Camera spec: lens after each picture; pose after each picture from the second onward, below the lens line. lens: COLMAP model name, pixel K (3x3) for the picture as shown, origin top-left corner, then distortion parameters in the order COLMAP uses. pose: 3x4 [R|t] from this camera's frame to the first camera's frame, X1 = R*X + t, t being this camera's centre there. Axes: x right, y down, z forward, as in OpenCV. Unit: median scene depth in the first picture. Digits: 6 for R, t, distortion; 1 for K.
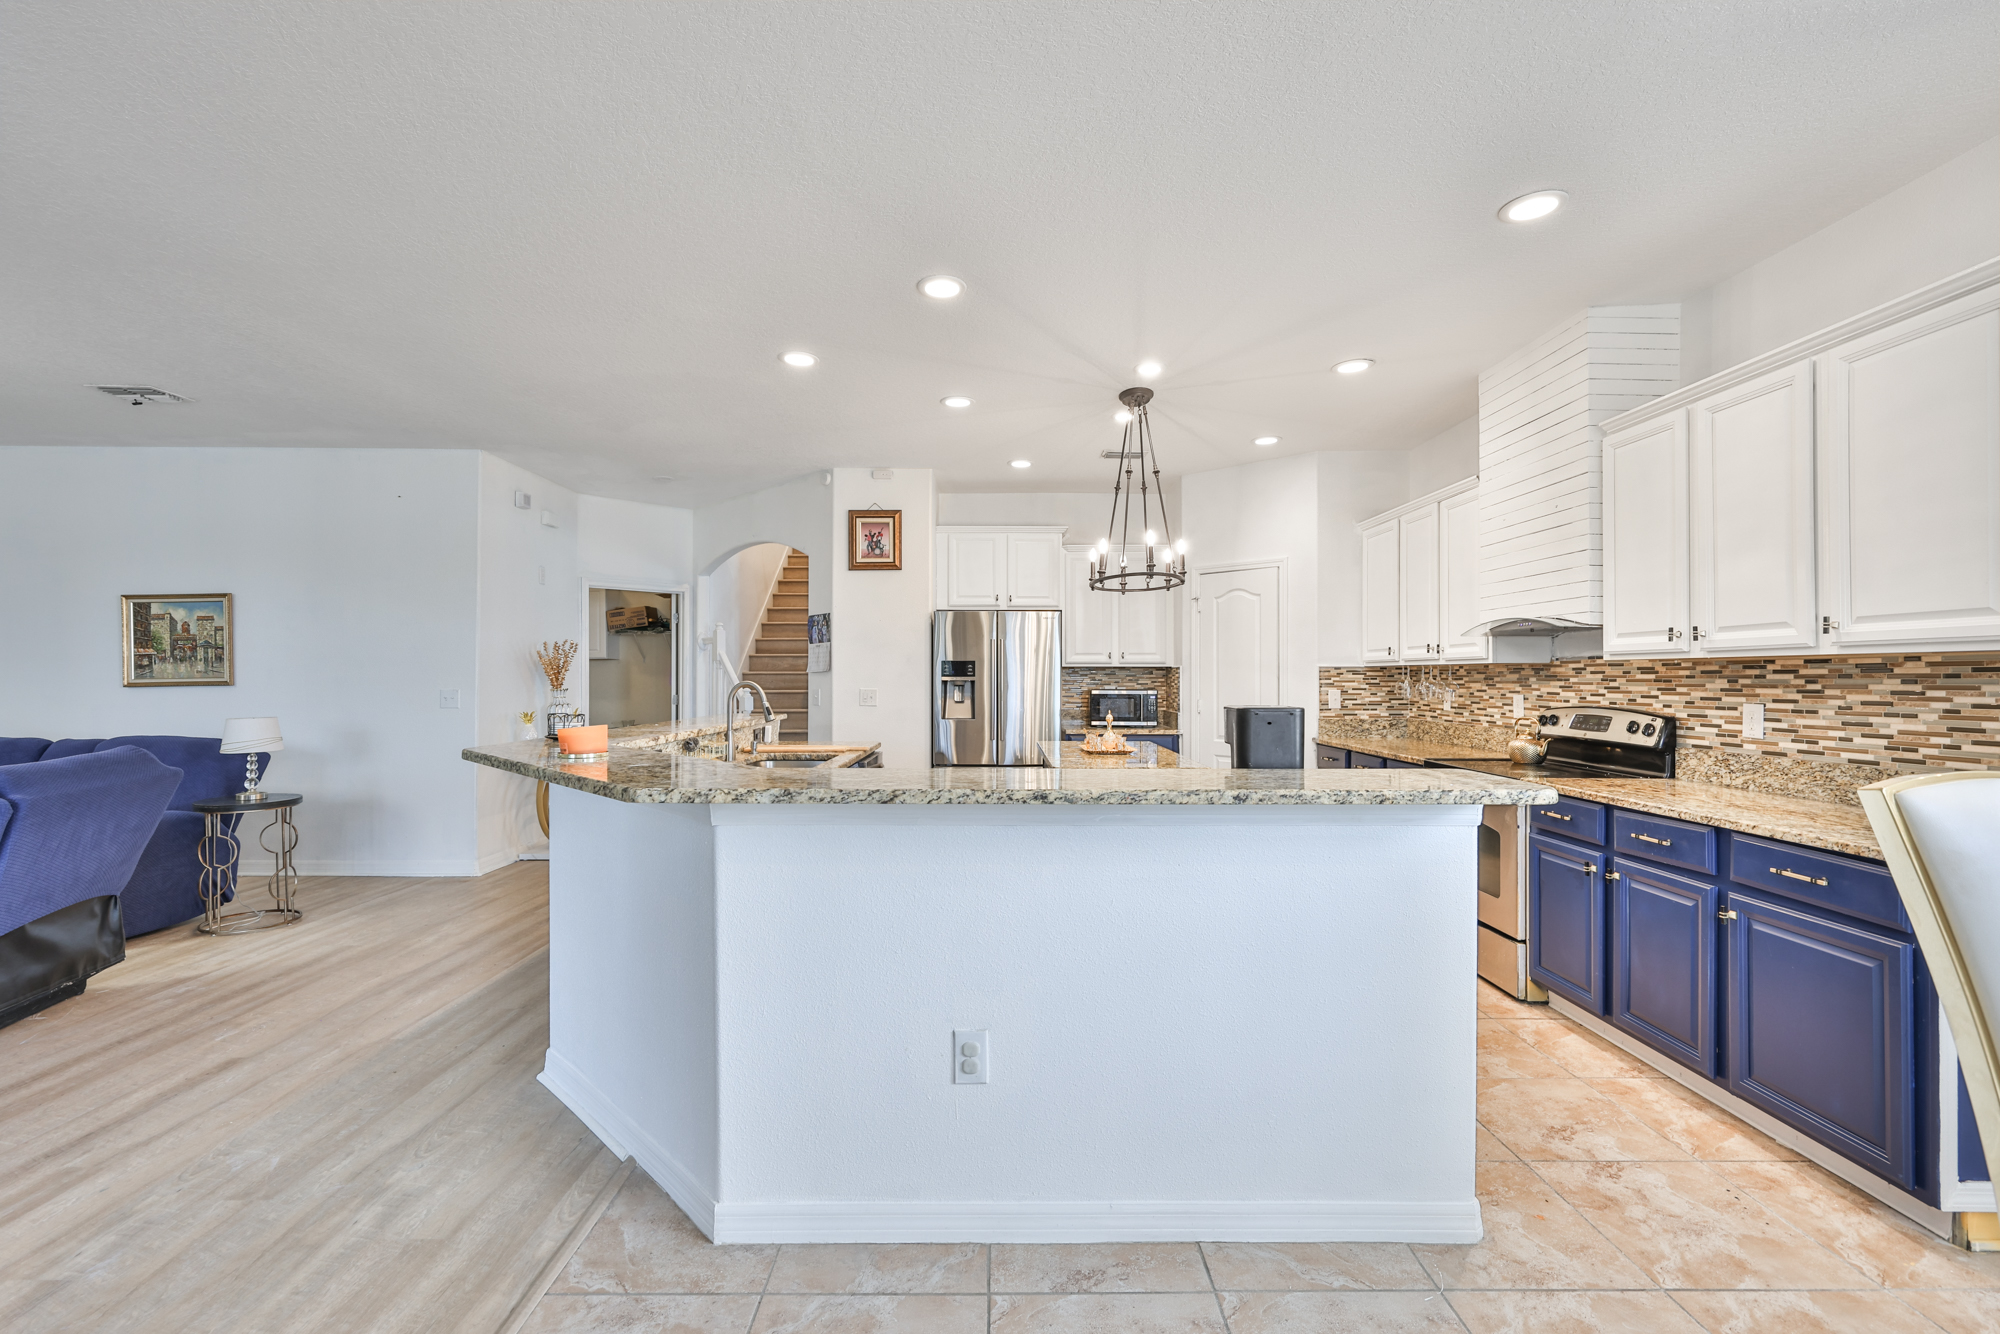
lens RADIAL K [[848.1, 0, 997.3], [0, 848.1, 669.7], [0, 0, 1]] dist [-0.000555, -0.000149]
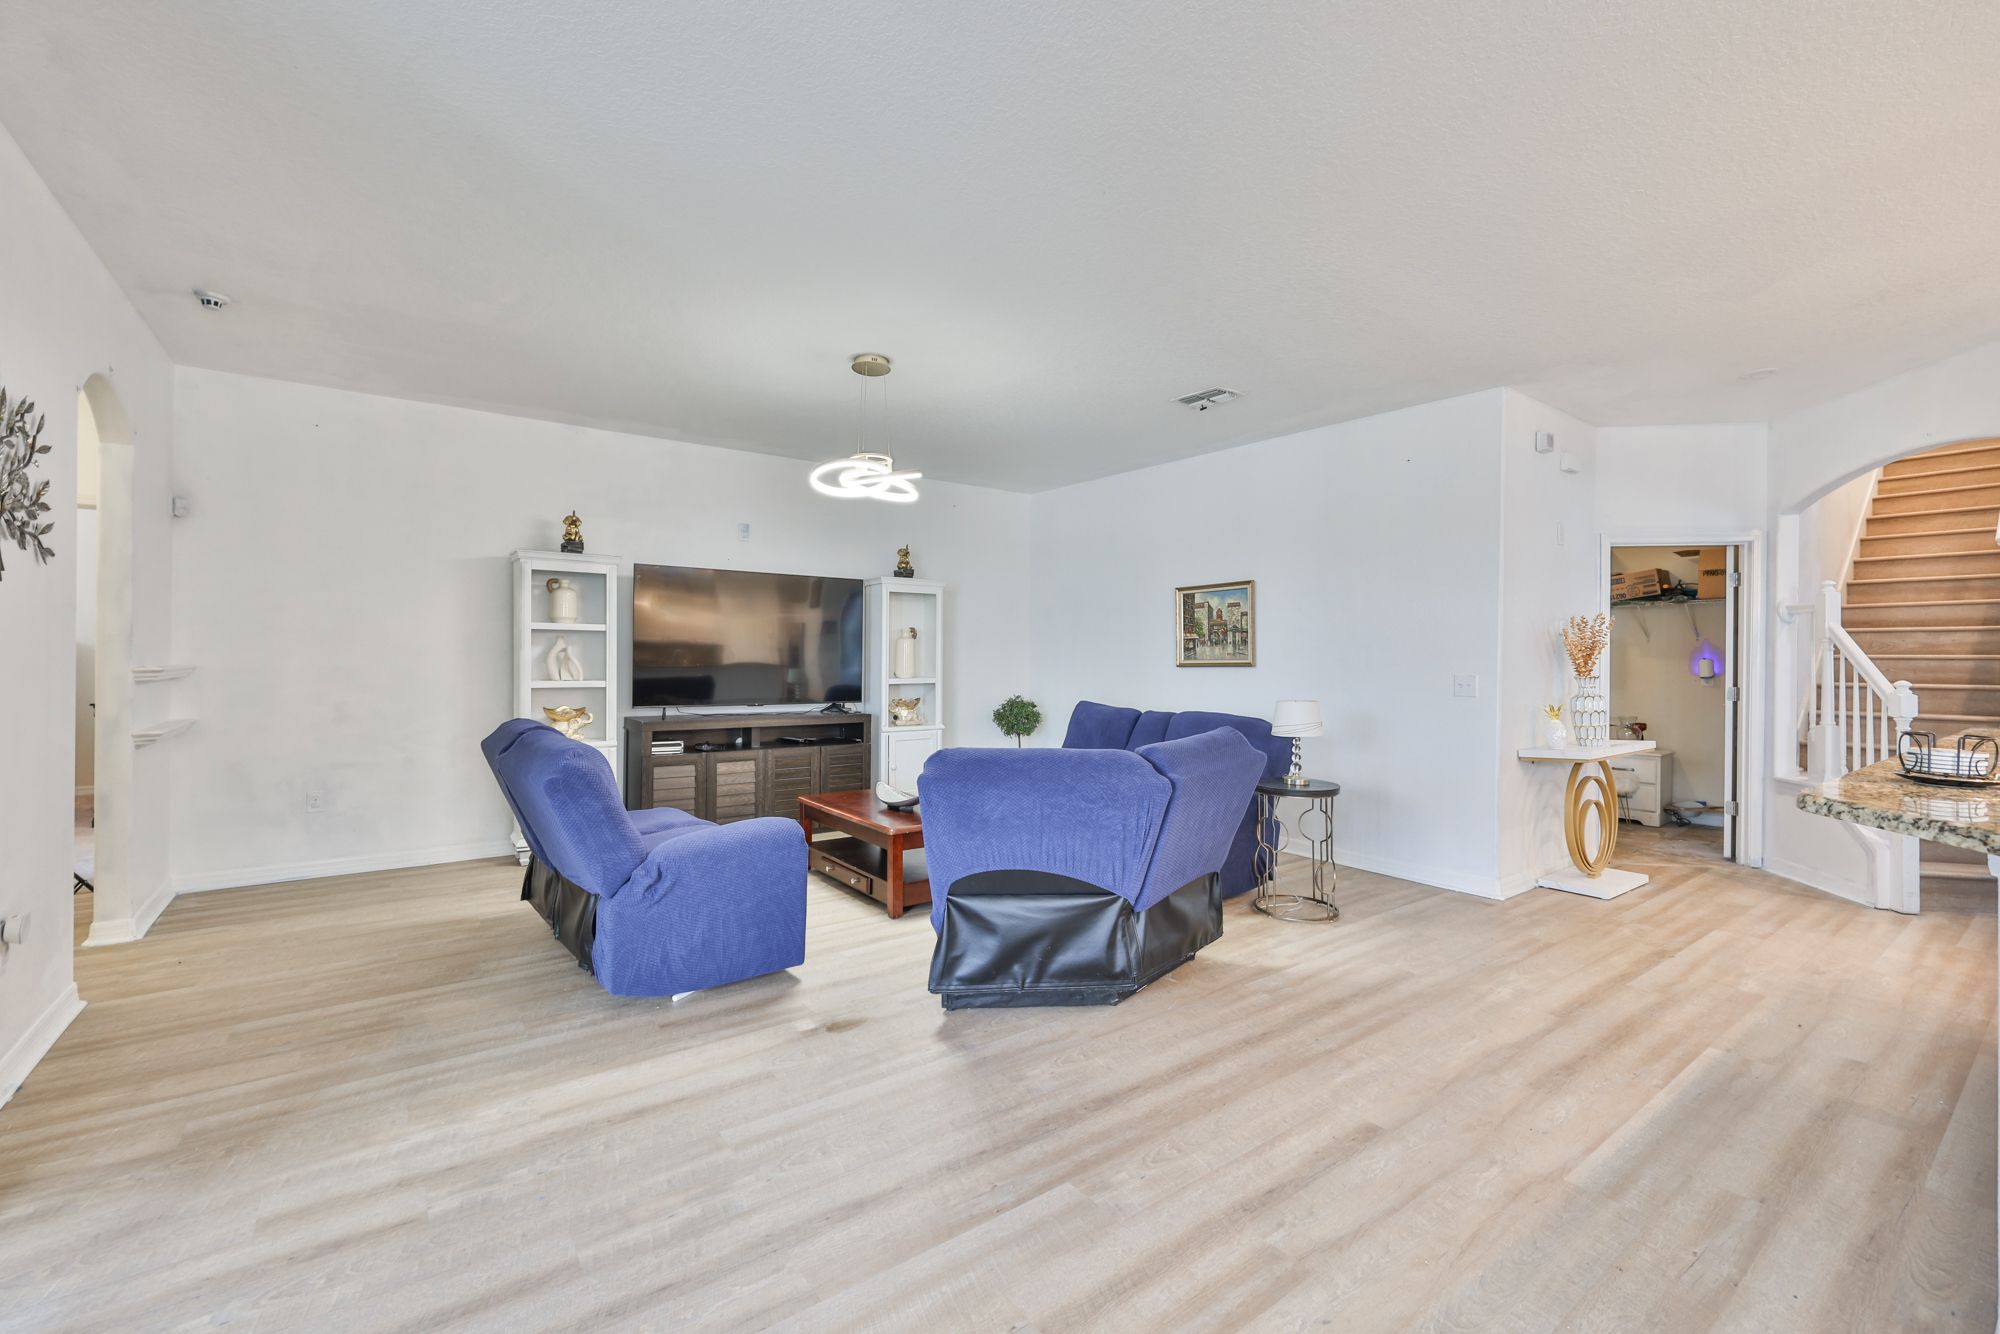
lens RADIAL K [[848.1, 0, 1002.2], [0, 848.1, 654.1], [0, 0, 1]] dist [-0.000555, -0.000149]
pose [[0.591378, 0.001158, -0.806393, -0.320393], [-0.000162, 0.999999, 0.001317, 0.001914], [0.806394, -0.000648, 0.591378, 0.160927]]
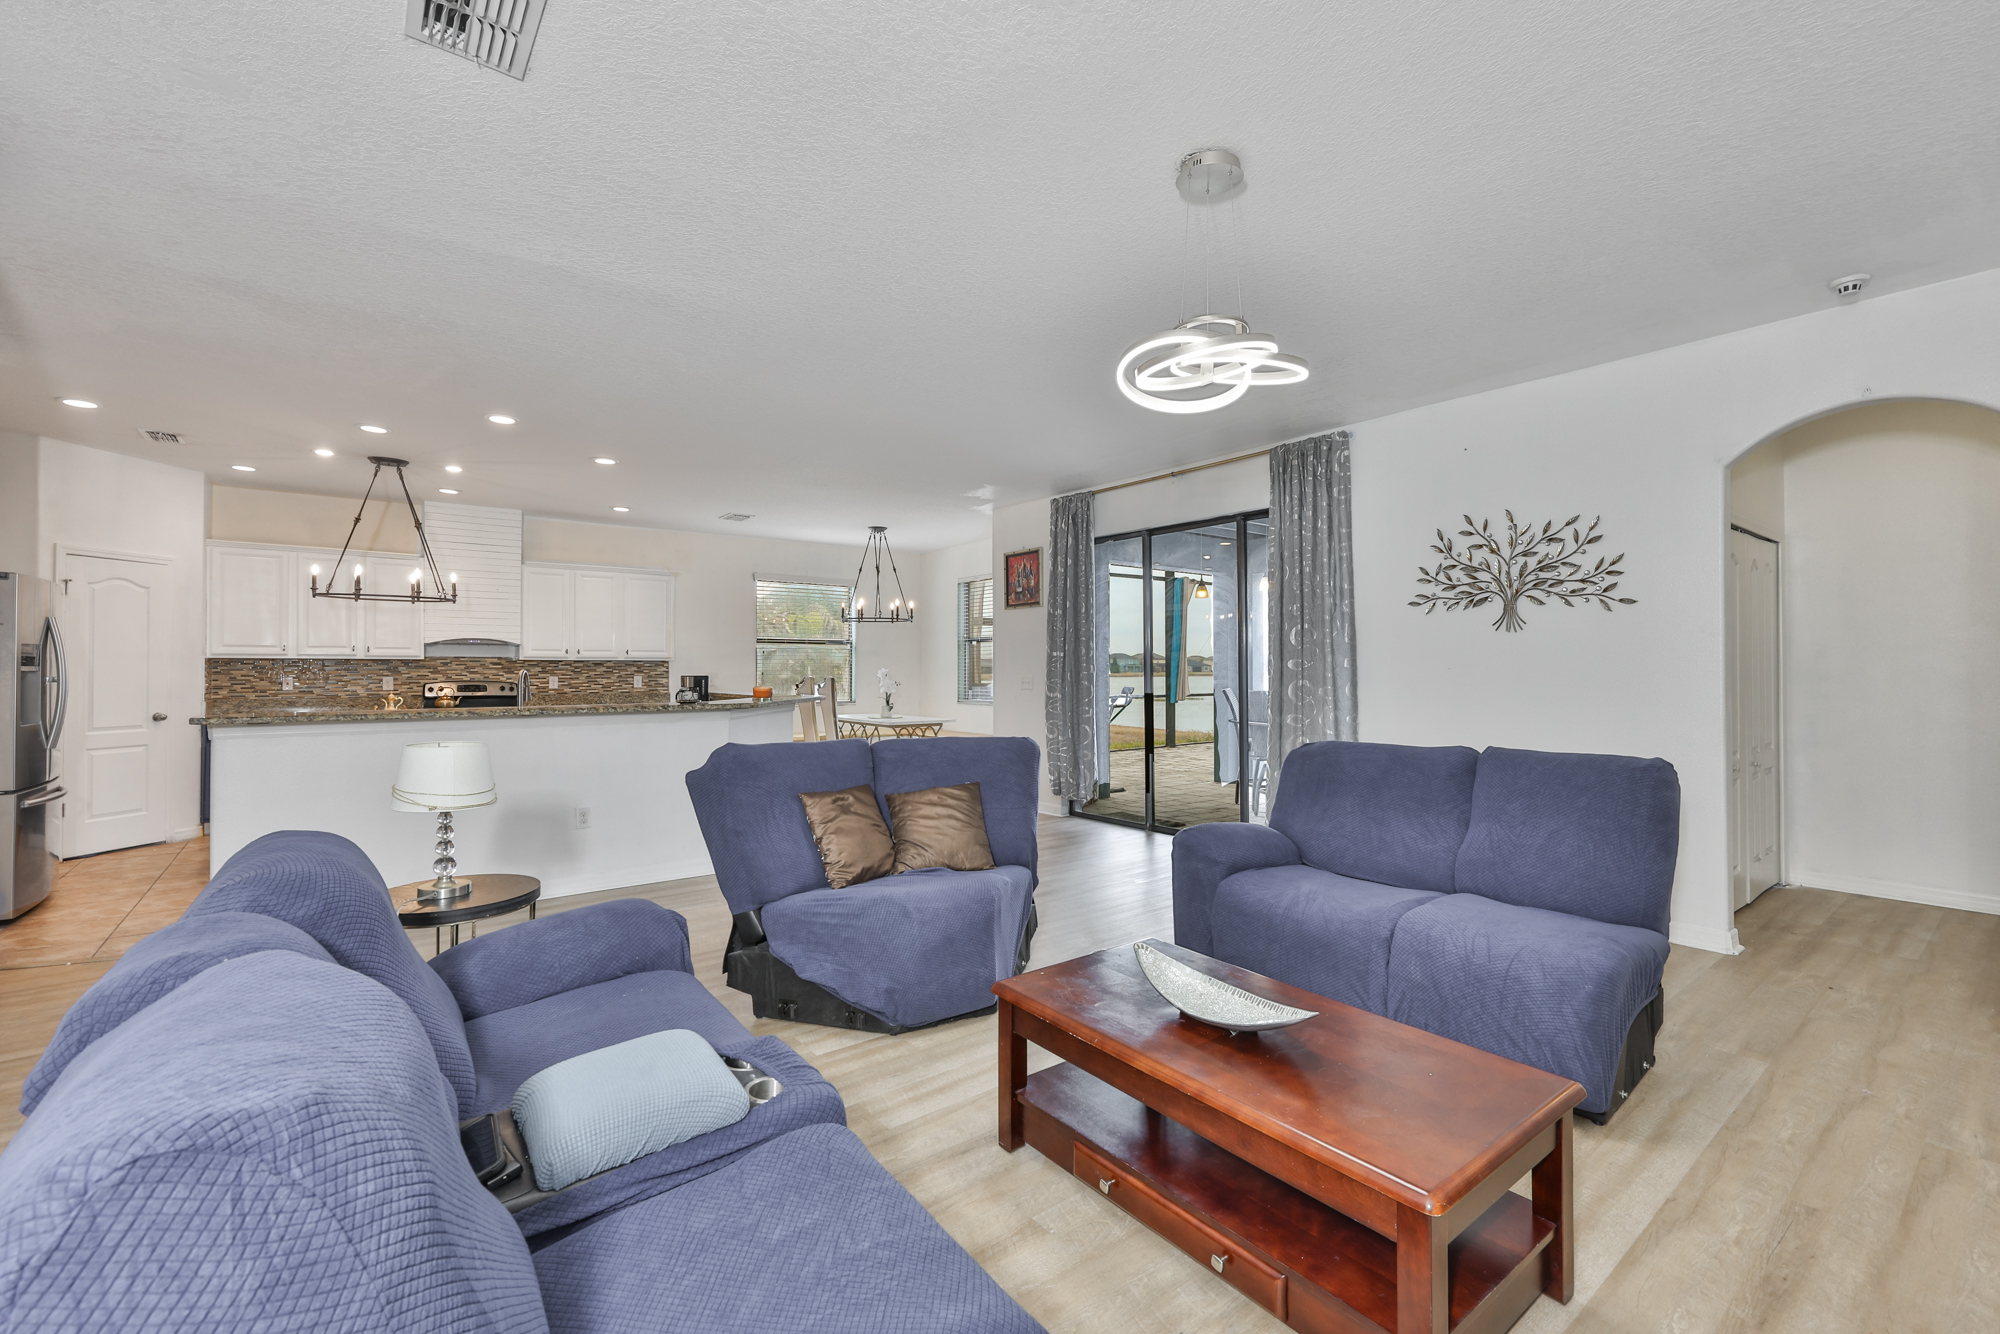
lens RADIAL K [[848.1, 0, 1007.2], [0, 848.1, 658.7], [0, 0, 1]] dist [-0.000555, -0.000149]
pose [[-0.618947, 0.007129, 0.785400, -1.679053], [-0.006621, 0.999876, -0.014294, 0.008889], [-0.785405, -0.014047, -0.618823, 1.165680]]
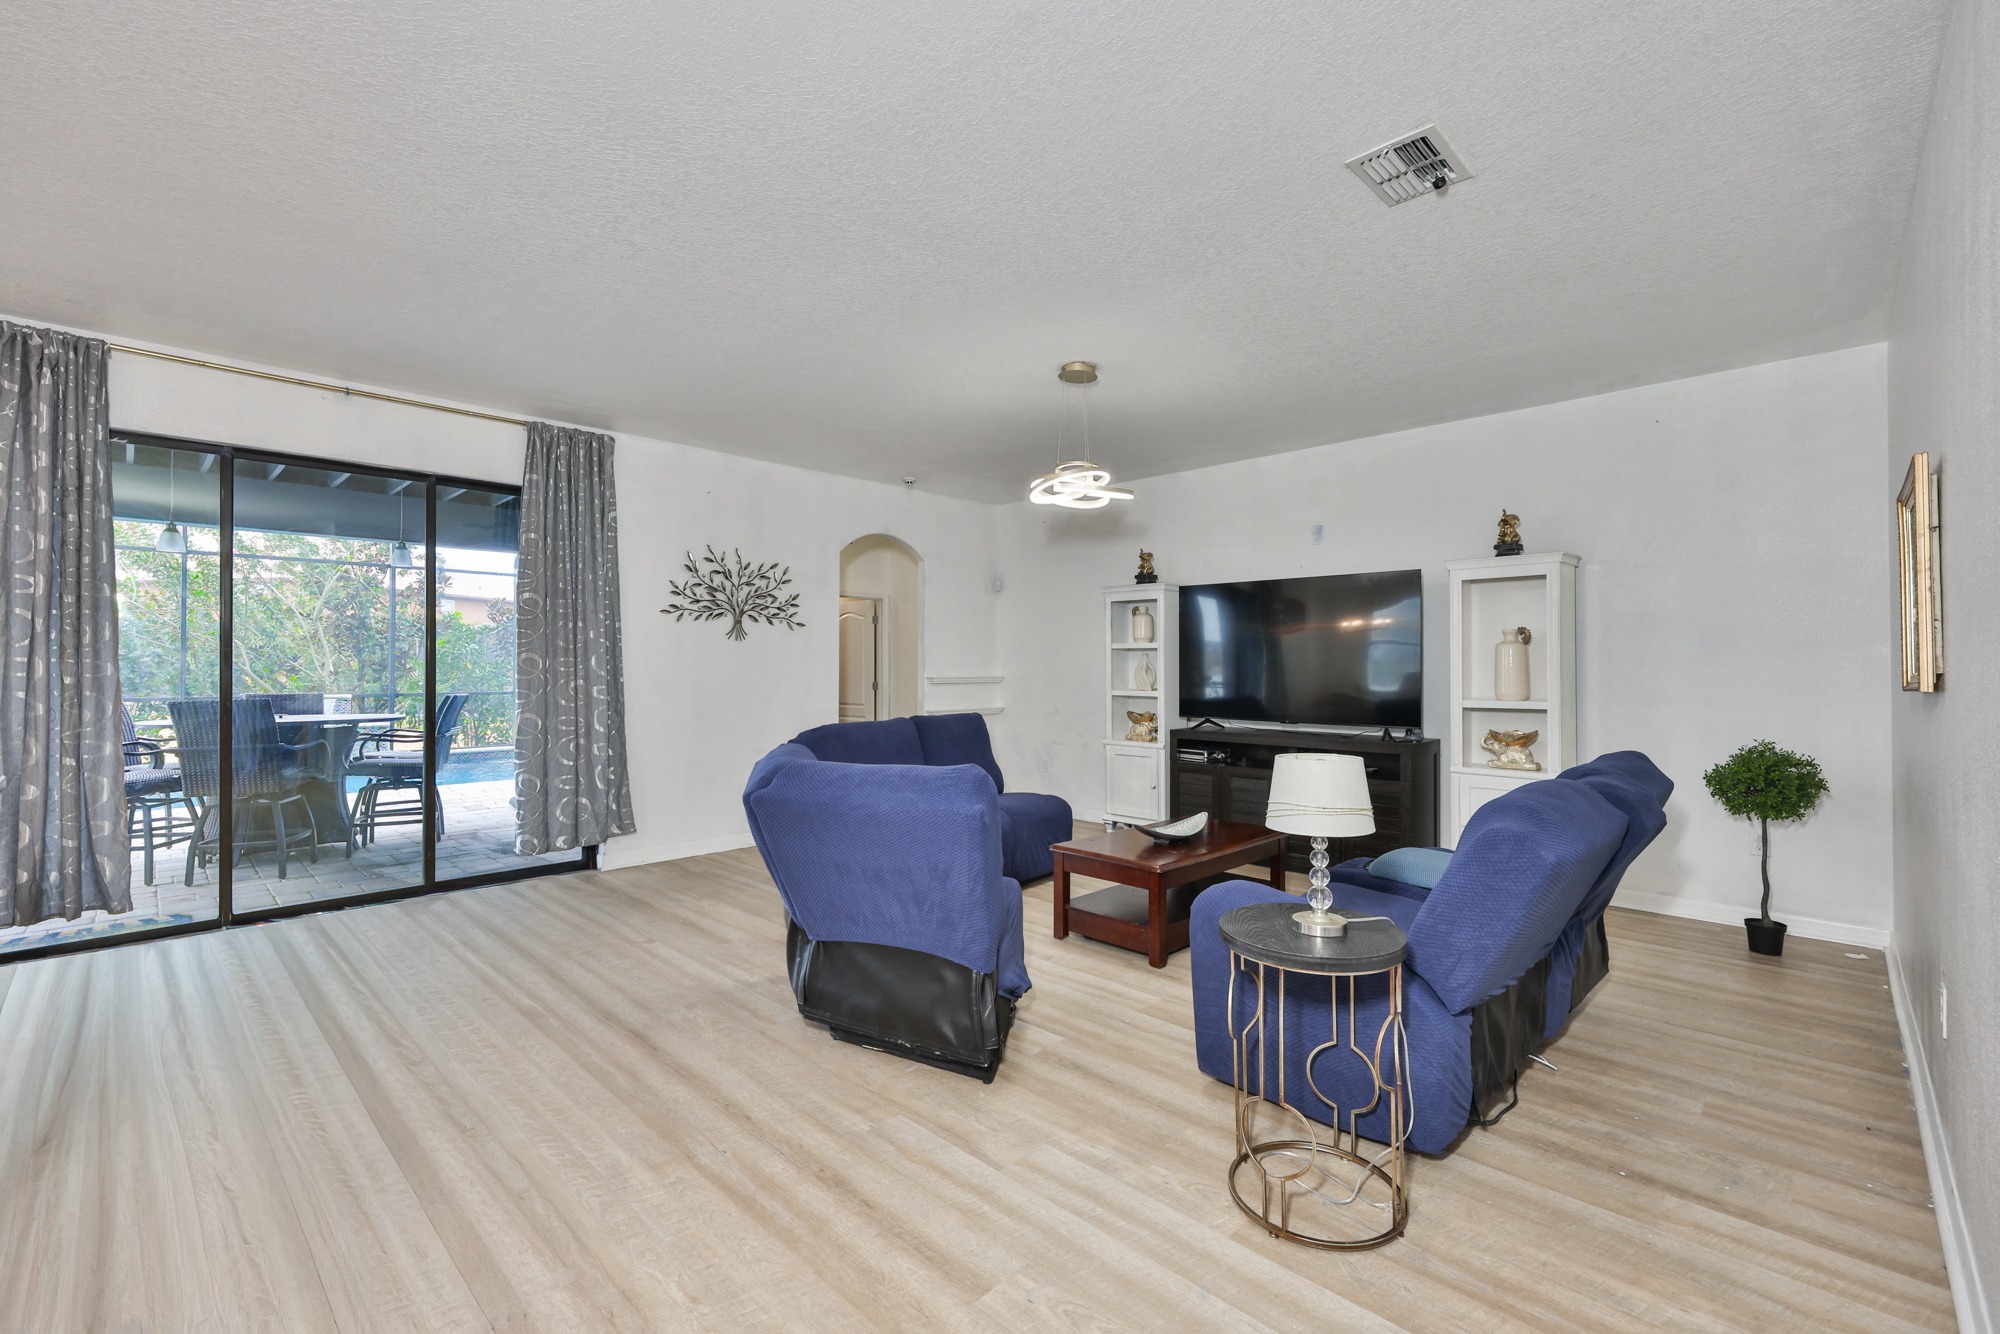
lens RADIAL K [[848.1, 0, 1002.3], [0, 848.1, 656.3], [0, 0, 1]] dist [-0.000555, -0.000149]
pose [[-0.699618, -0.011664, -0.714422, -0.464326], [0.003080, 0.999808, -0.019341, 0.011417], [0.714510, -0.015732, -0.699448, 1.329646]]
